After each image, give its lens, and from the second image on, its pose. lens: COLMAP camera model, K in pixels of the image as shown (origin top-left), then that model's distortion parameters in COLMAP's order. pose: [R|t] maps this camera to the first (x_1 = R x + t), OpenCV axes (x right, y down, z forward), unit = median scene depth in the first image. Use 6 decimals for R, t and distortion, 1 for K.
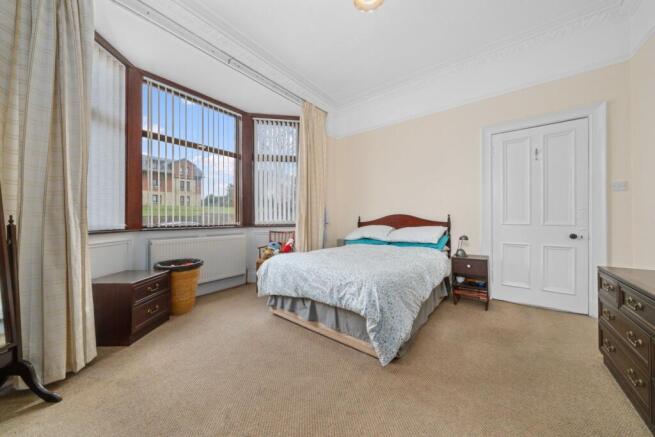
lens RADIAL K [[228.3, 0, 326.1], [0, 228.3, 219.0], [0, 0, 1]] dist [0.002327, -0.000118]
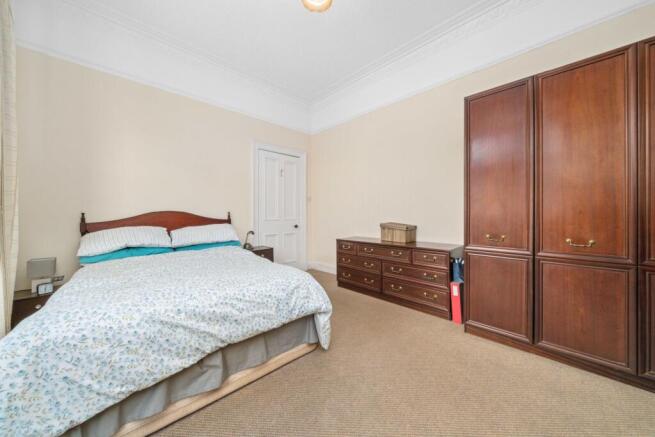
lens RADIAL K [[228.3, 0, 326.3], [0, 228.3, 217.5], [0, 0, 1]] dist [0.002327, -0.000118]
pose [[0.128376, -0.005484, 0.991710, -0.468111], [0.009220, 0.999948, 0.004336, 0.004897], [-0.991683, 0.008587, 0.128419, 0.480113]]
